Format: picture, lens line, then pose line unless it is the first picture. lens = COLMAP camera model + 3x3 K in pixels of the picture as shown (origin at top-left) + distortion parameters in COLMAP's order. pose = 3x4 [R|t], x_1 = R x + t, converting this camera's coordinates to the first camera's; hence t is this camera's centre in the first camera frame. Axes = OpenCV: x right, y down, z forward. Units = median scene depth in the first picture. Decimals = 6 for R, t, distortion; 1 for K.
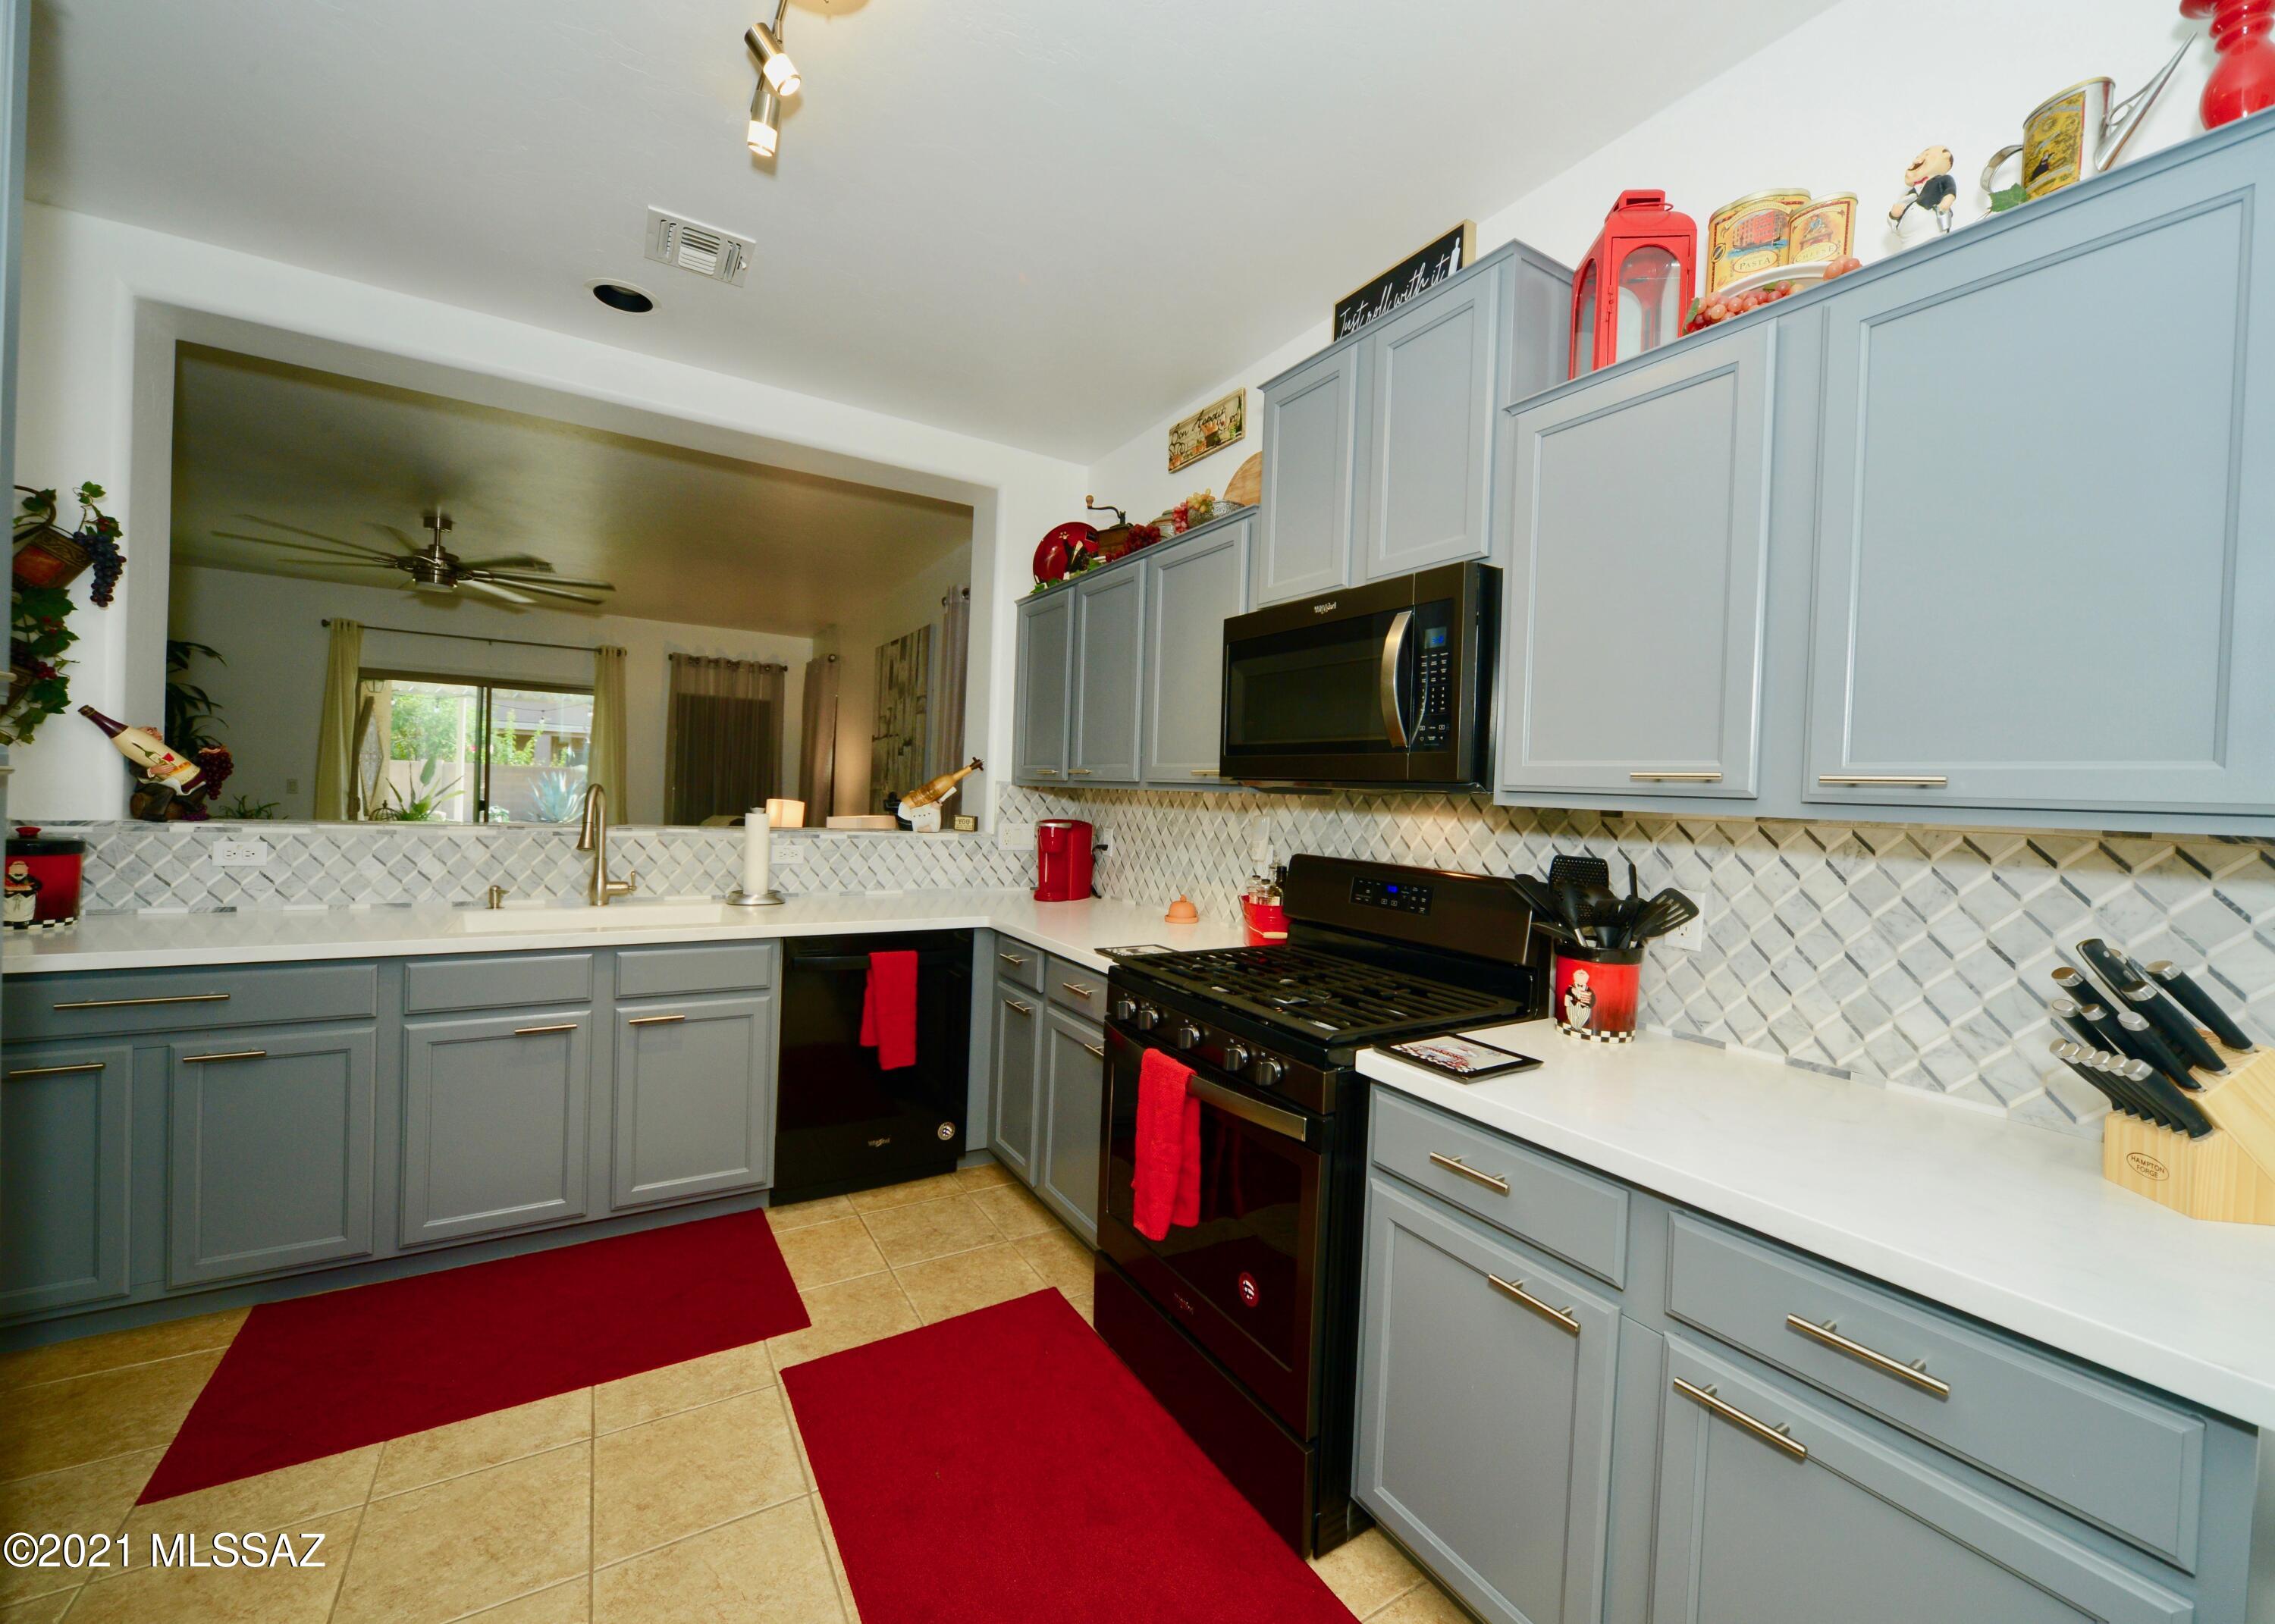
lens RADIAL K [[887.1, 0, 1146.3], [0, 887.1, 807.2], [0, 0, 1]] dist [-0.010334, 0.000182]
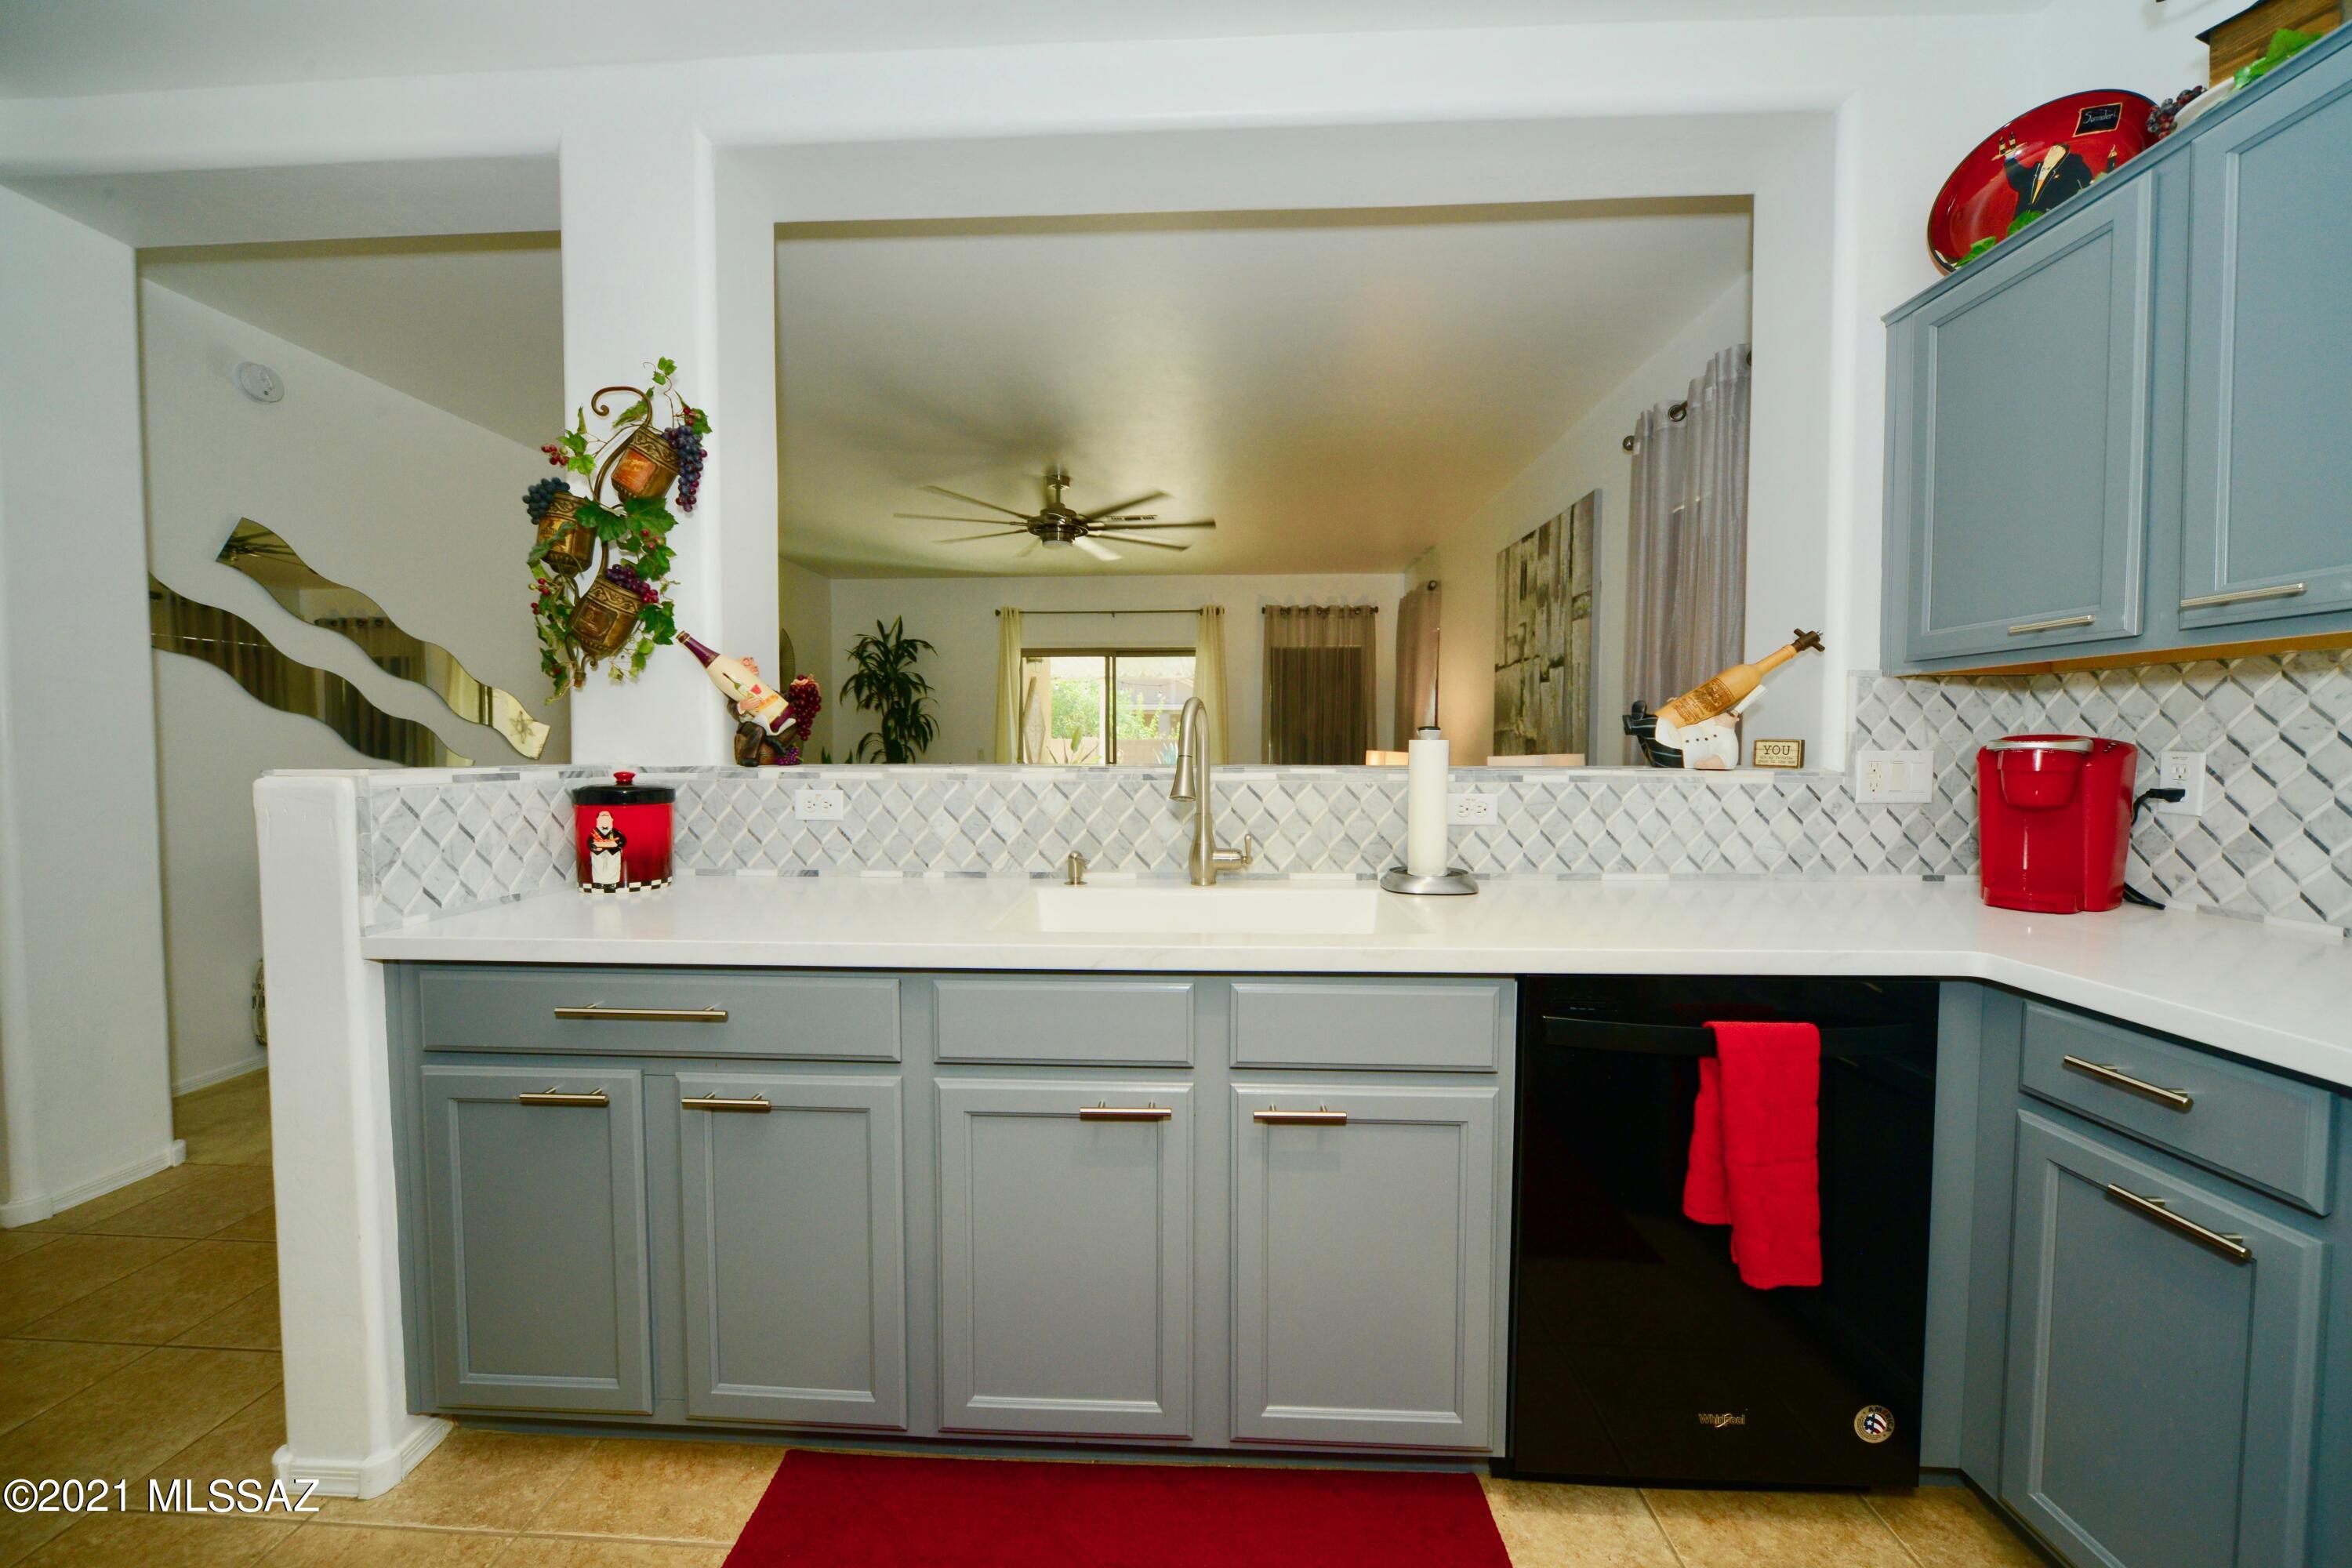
lens RADIAL K [[893.4, 0, 1172.3], [0, 893.4, 777.0], [0, 0, 1]] dist [-0.014642, -0.000015]
pose [[0.829842, -0.017994, -0.557709, -0.263251], [0.023510, 0.999720, 0.002727, 0.028280], [0.557504, -0.015375, 0.830032, 0.431960]]
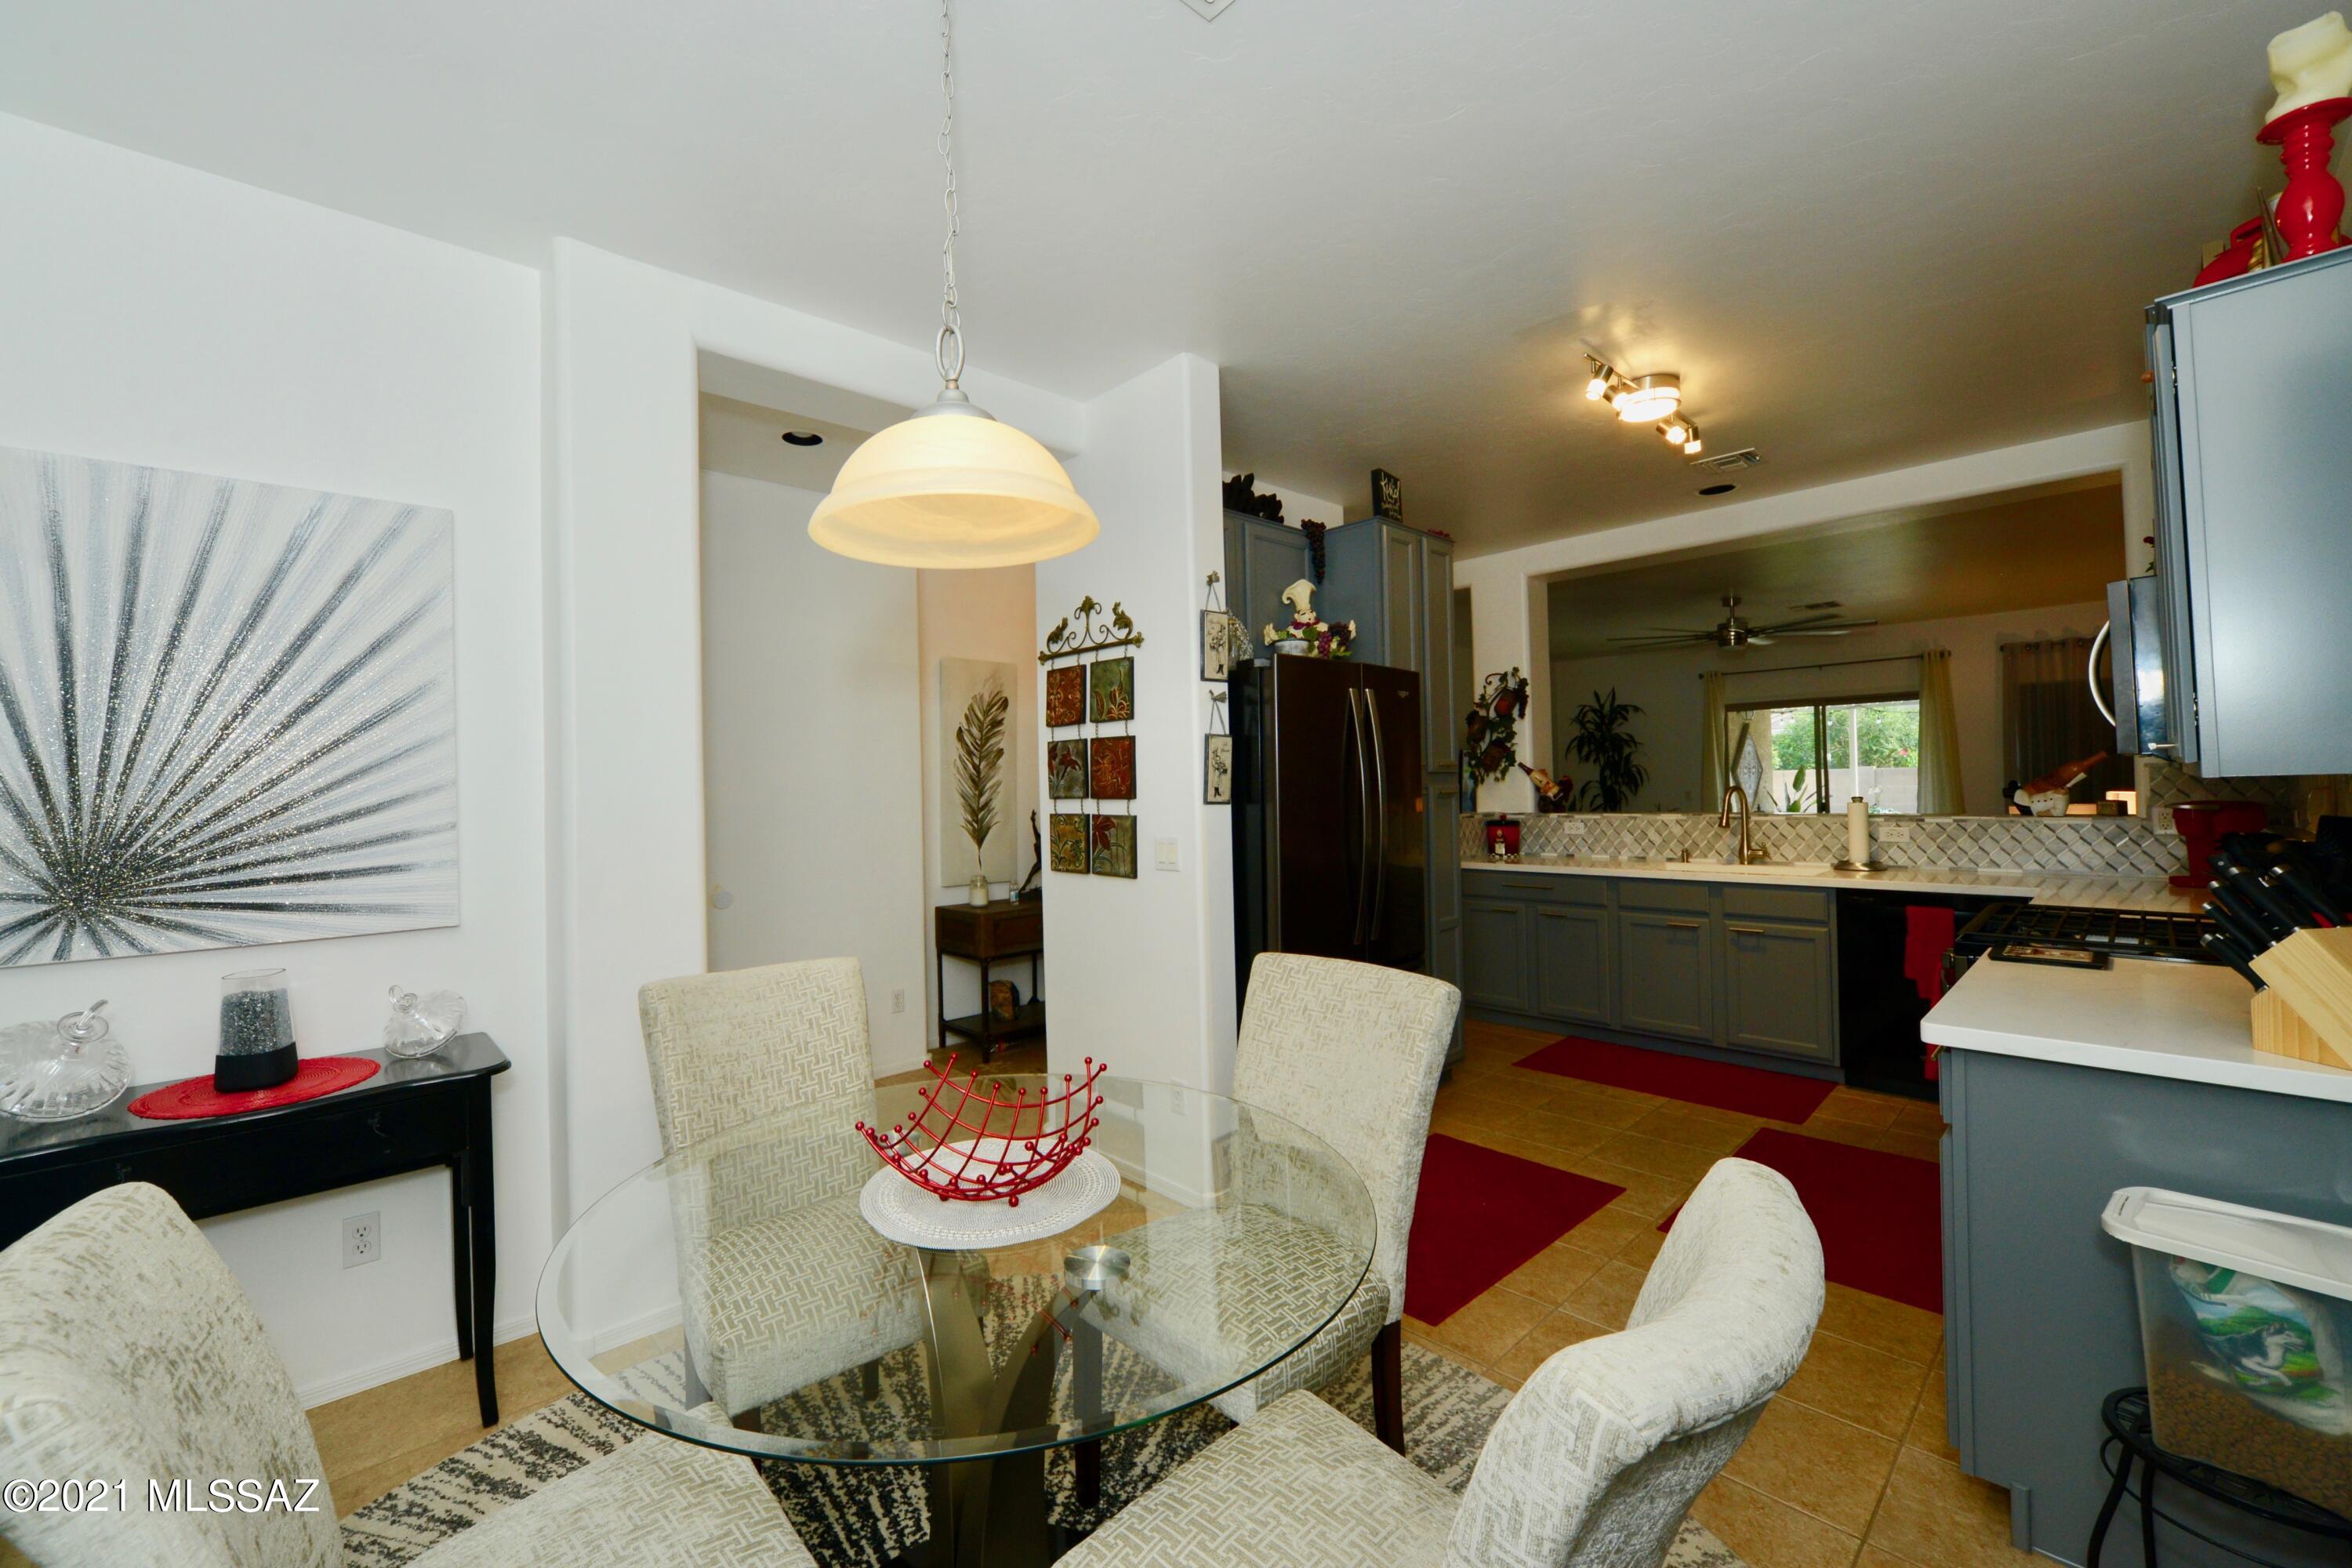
lens RADIAL K [[886.0, 0, 1172.7], [0, 886.0, 769.4], [0, 0, 1]] dist [-0.002601, -0.000188]
pose [[0.213021, -0.063440, -0.974986, 0.685209], [0.015554, 0.997984, -0.061538, 0.024752], [0.976924, -0.002056, 0.213578, -0.309262]]
